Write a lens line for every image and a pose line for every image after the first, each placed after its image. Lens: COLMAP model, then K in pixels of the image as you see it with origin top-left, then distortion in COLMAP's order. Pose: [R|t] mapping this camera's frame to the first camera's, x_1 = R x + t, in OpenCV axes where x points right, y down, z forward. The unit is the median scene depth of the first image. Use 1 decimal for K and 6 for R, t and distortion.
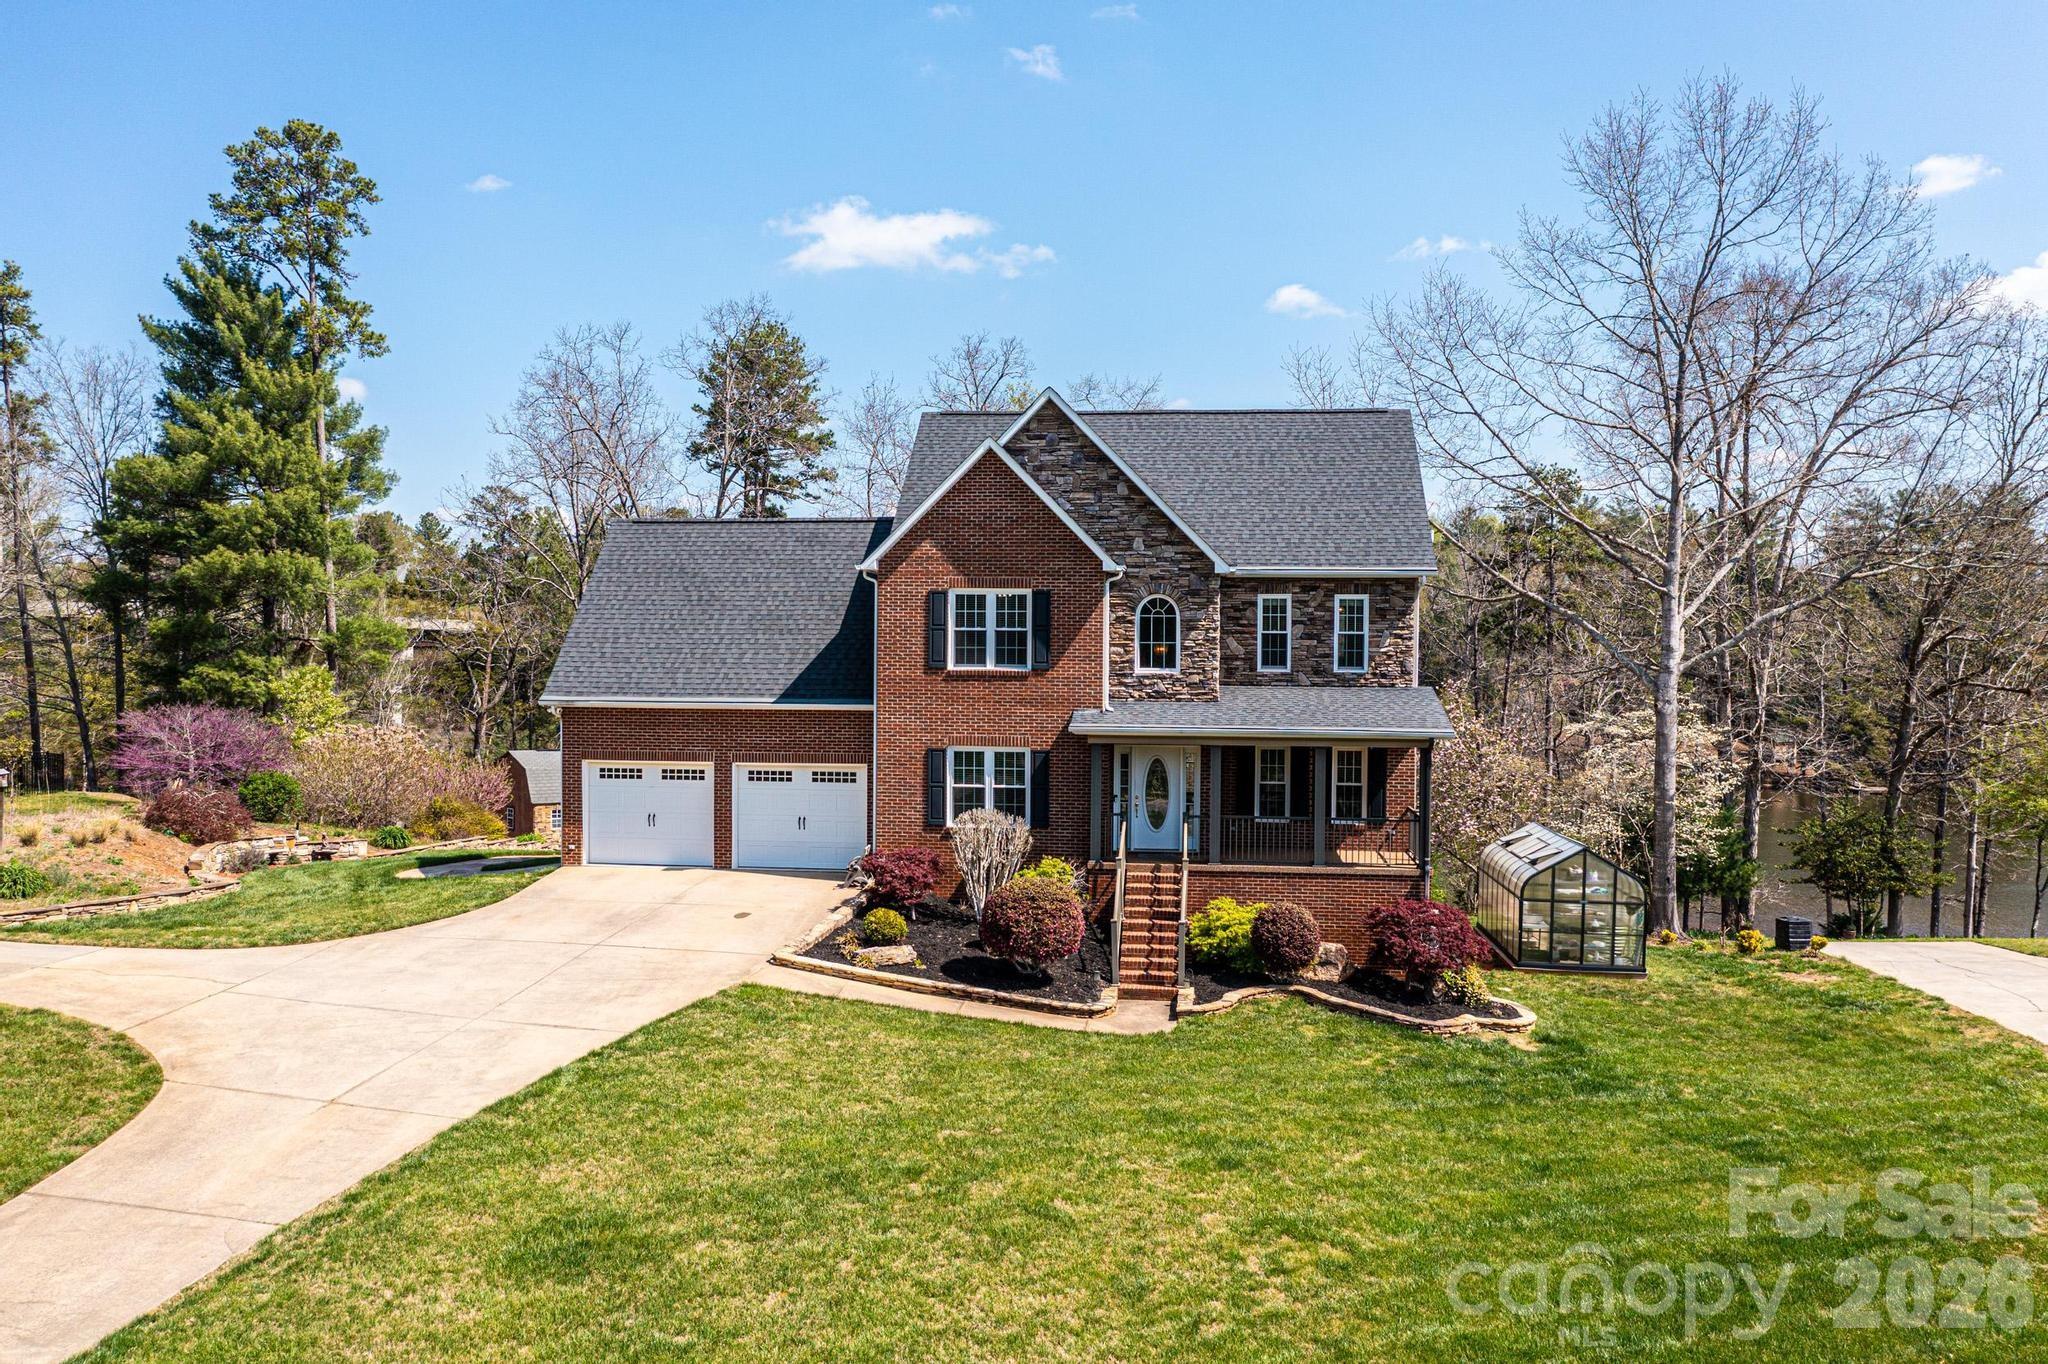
lens RADIAL K [[1604.5, 0, 1024.0], [0, 1604.5, 682.0], [0, 0, 1]] dist [0.003267, 0.001303]
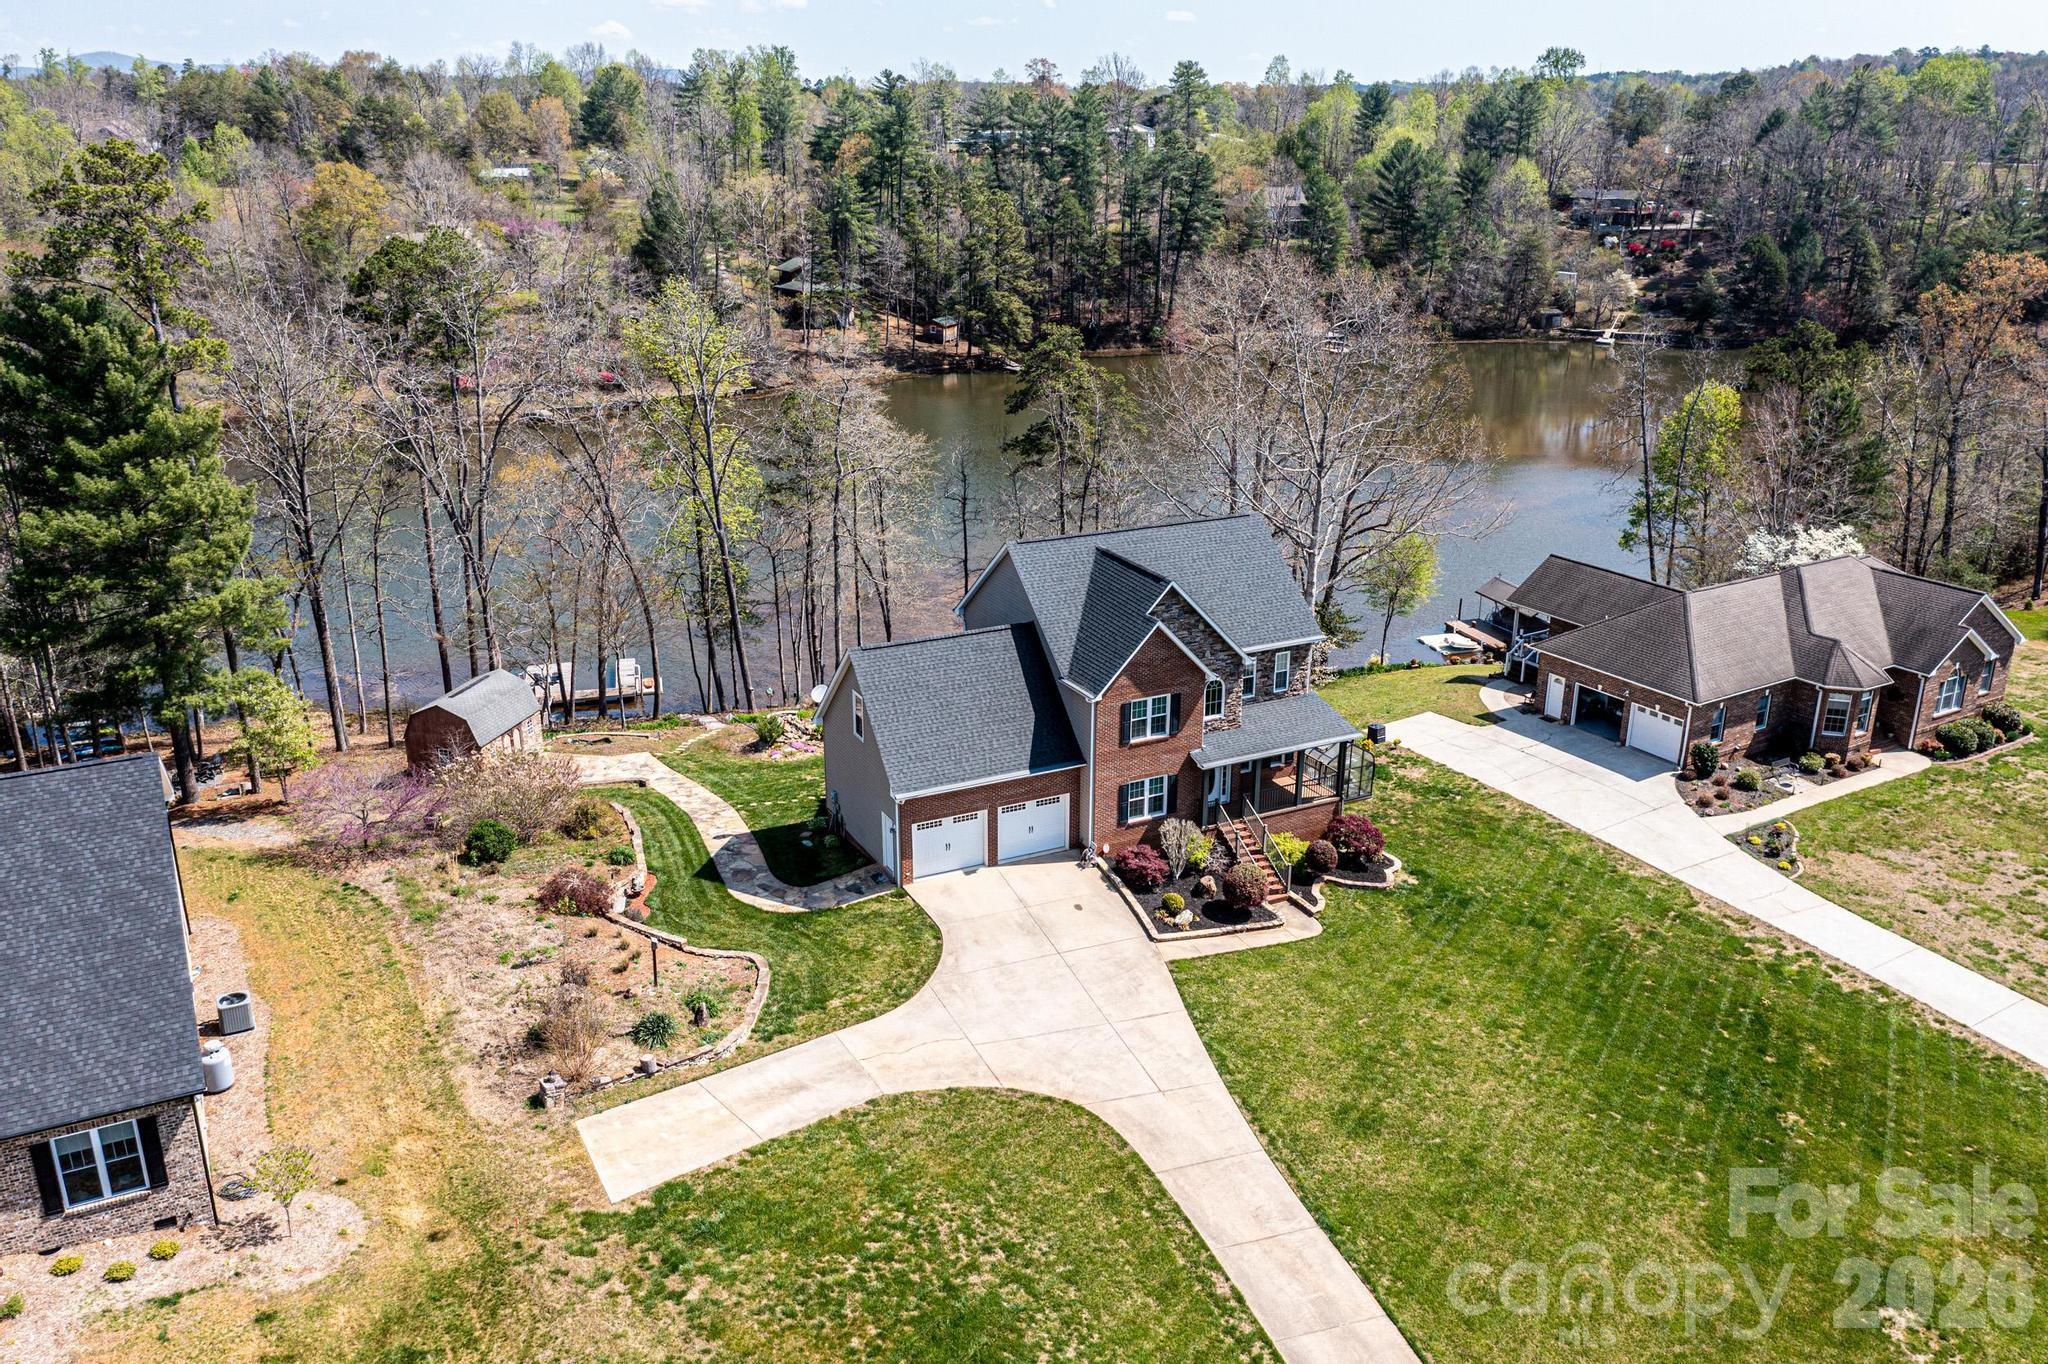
lens RADIAL K [[1604.5, 0, 1024.0], [0, 1604.5, 682.0], [0, 0, 1]] dist [0.003267, 0.001303]
pose [[0.832076, -0.190188, 0.521036, -1.063474], [0.015134, 0.946811, 0.321435, -0.647827], [-0.554456, -0.259573, 0.790697, -0.335796]]
